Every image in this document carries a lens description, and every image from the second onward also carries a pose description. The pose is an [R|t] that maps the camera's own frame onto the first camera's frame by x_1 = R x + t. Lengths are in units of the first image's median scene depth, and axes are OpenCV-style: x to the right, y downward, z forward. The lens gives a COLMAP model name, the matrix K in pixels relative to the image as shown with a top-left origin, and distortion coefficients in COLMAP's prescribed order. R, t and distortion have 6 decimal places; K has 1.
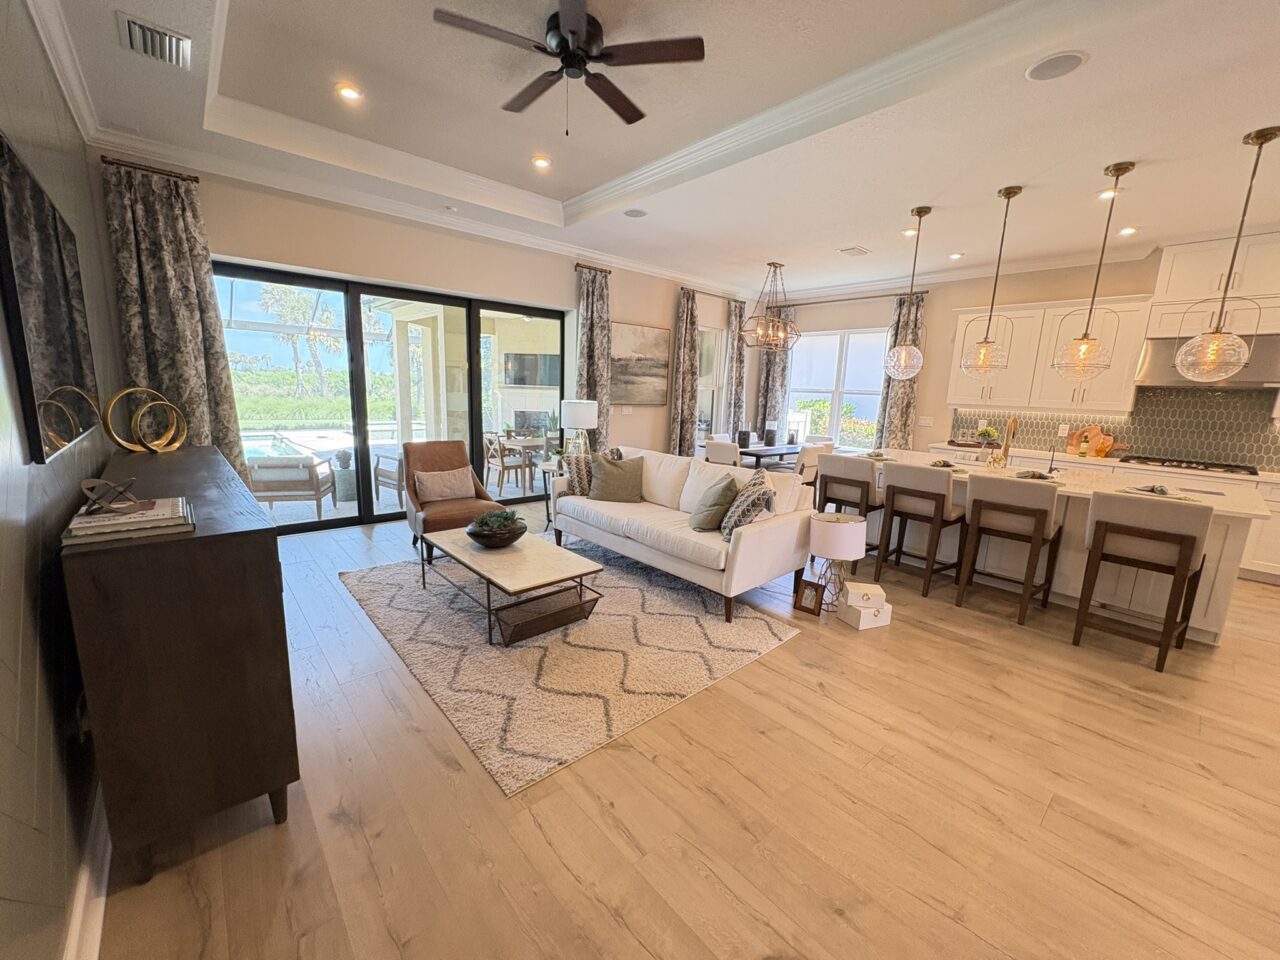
lens RADIAL K [[509.0, 0, 635.4], [0, 509.0, 478.3], [0, 0, 1]] dist [-0.000337, 0.000062]
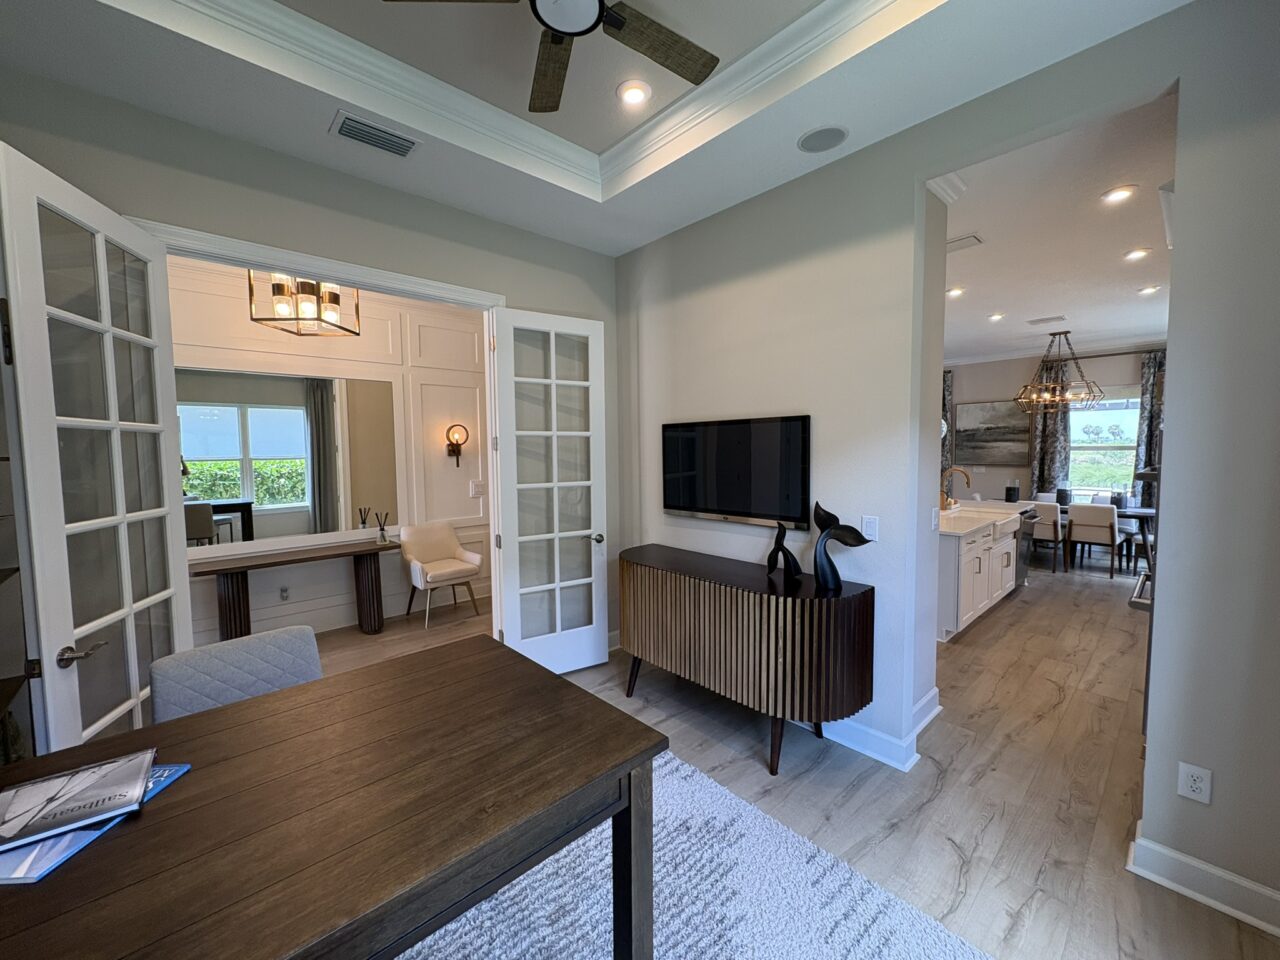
lens RADIAL K [[509.0, 0, 643.1], [0, 509.0, 483.0], [0, 0, 1]] dist [-0.000337, 0.000062]
pose [[0.016086, 0.033435, -0.999311, 1.326243], [-0.170761, 0.984850, 0.030202, 0.003014], [0.985181, 0.170157, 0.021552, 0.178865]]
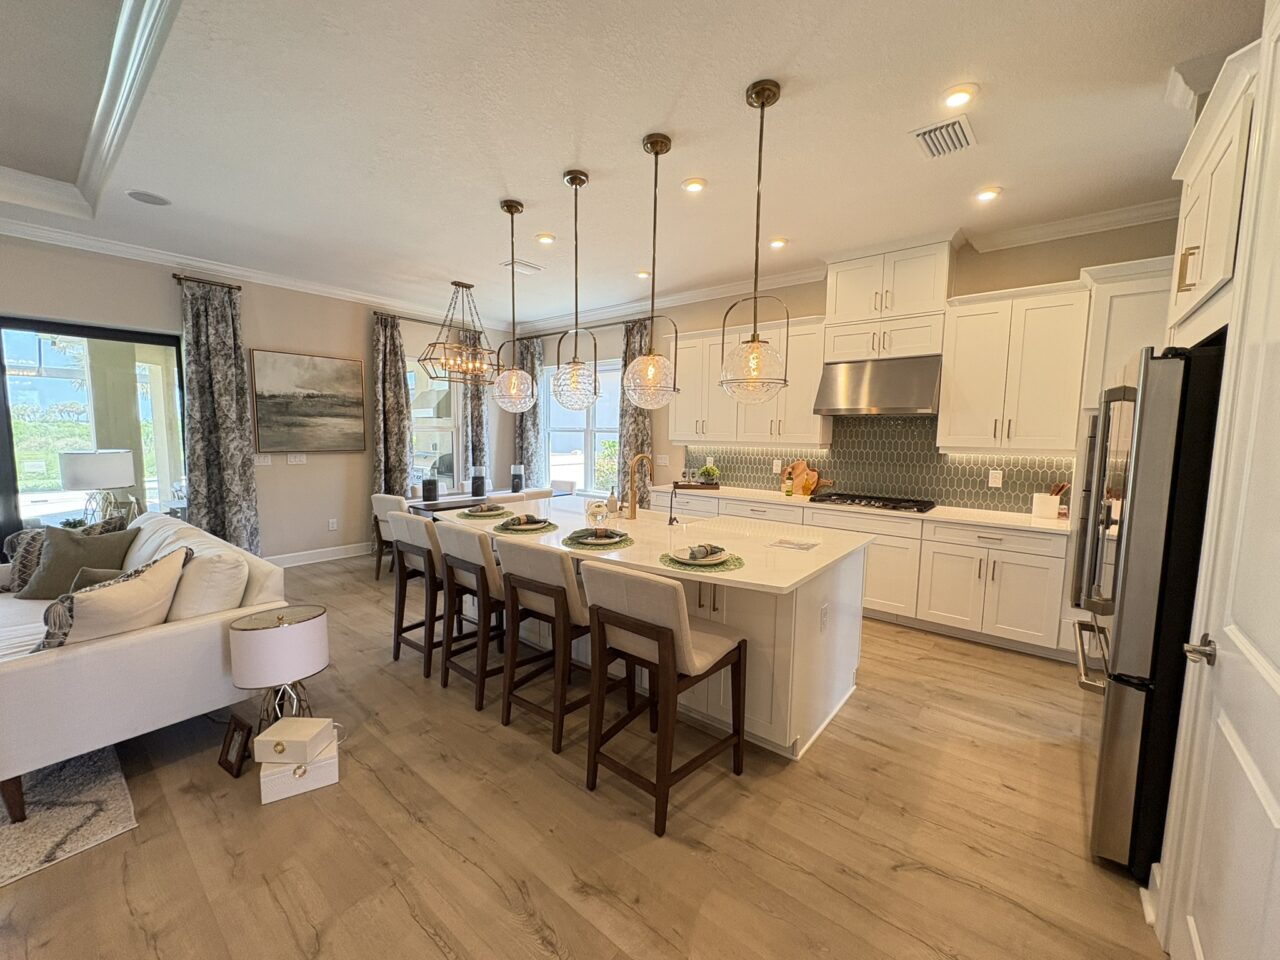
lens RADIAL K [[509.0, 0, 635.4], [0, 509.0, 478.2], [0, 0, 1]] dist [-0.000337, 0.000062]
pose [[0.986943, -0.038382, 0.156427, 0.415613], [0.051101, 0.995633, -0.078121, -0.014740], [-0.152746, 0.085094, 0.984595, 0.143047]]
